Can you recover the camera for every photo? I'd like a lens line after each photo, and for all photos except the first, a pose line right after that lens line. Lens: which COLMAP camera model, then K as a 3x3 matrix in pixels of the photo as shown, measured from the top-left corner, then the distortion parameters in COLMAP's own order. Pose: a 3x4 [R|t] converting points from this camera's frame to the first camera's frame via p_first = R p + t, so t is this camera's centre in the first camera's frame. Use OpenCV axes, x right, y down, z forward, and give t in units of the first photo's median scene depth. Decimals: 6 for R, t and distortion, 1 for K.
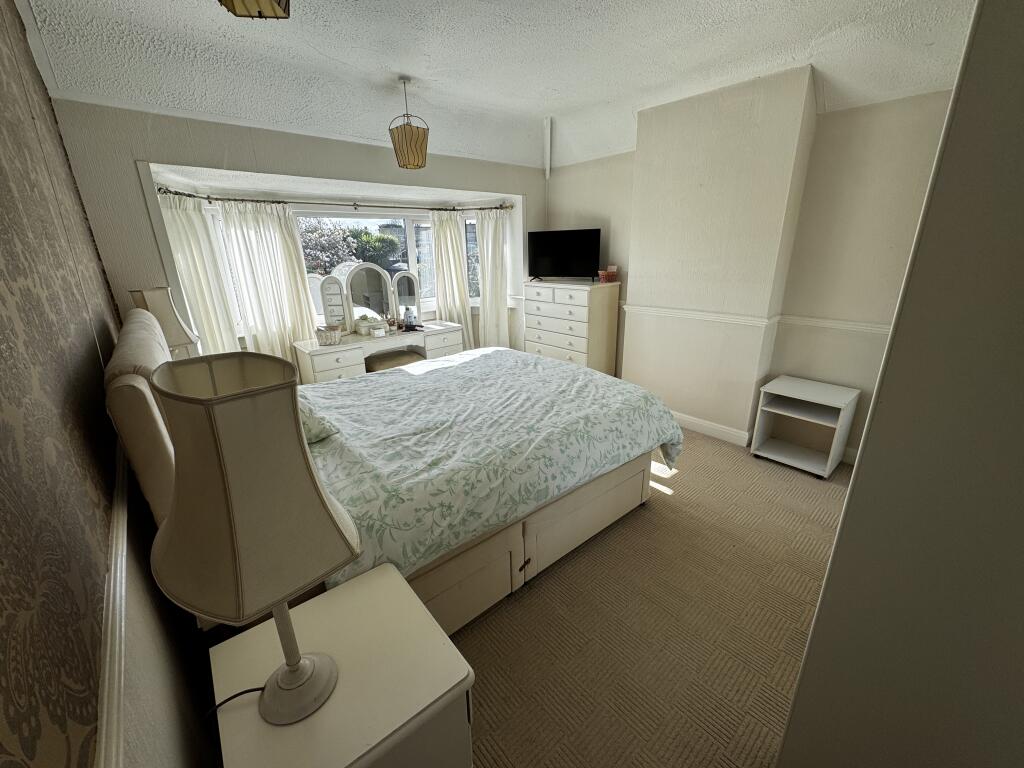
lens RADIAL K [[408.8, 0, 512.9], [0, 408.8, 383.0], [0, 0, 1]] dist [-0.002885, 0.000493]
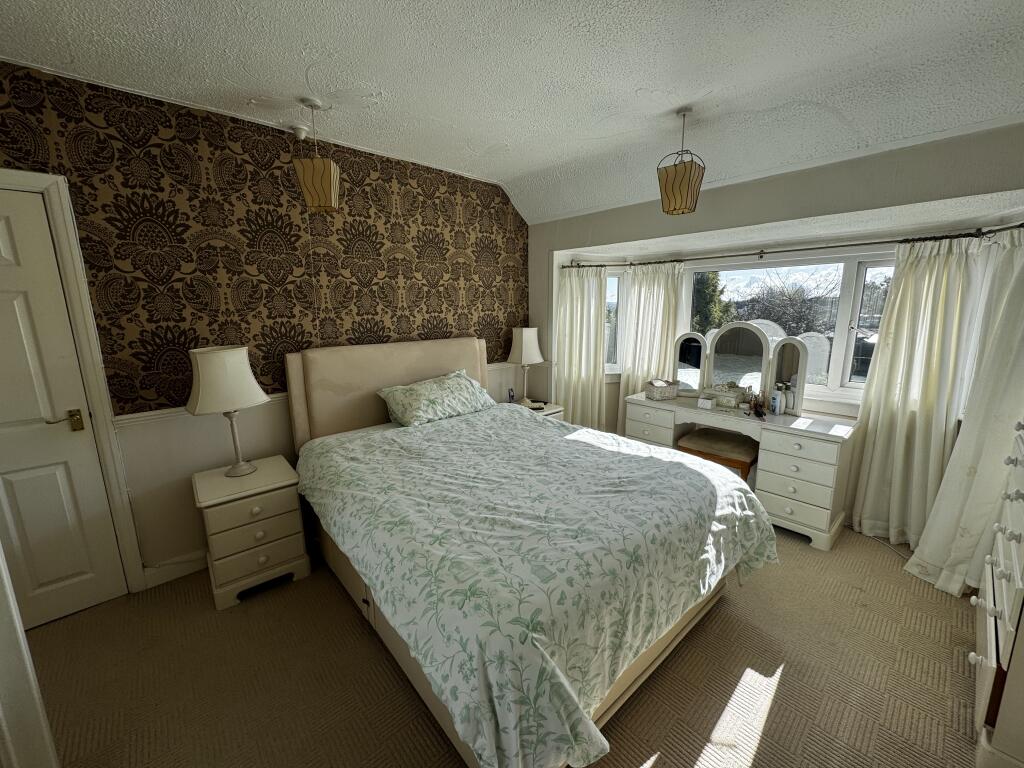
lens RADIAL K [[408.8, 0, 511.2], [0, 408.8, 381.3], [0, 0, 1]] dist [-0.002885, 0.000493]
pose [[0.015229, 0.206386, -0.978352, 0.811766], [-0.307783, 0.931924, 0.191801, -0.350030], [0.951335, 0.298200, 0.077714, 0.941332]]
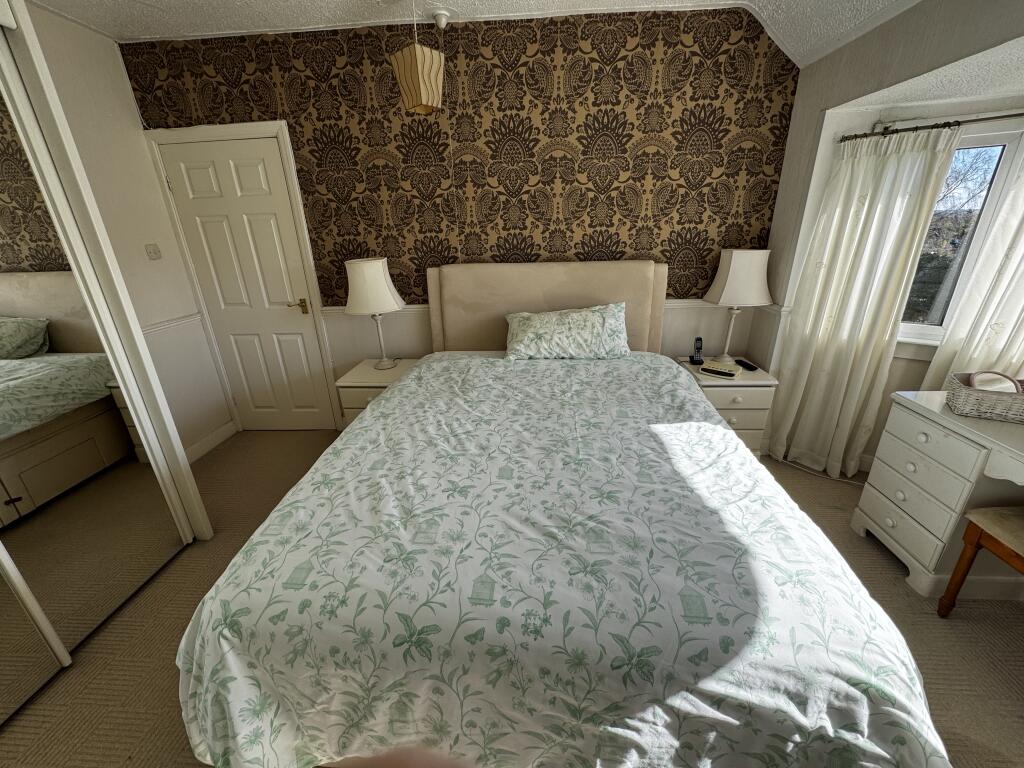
lens RADIAL K [[408.8, 0, 510.8], [0, 408.8, 381.8], [0, 0, 1]] dist [-0.002885, 0.000493]
pose [[-0.704714, 0.294936, -0.645284, 0.367953], [-0.183804, 0.802559, 0.567552, -0.478299], [0.685269, 0.518568, -0.511364, 1.393249]]
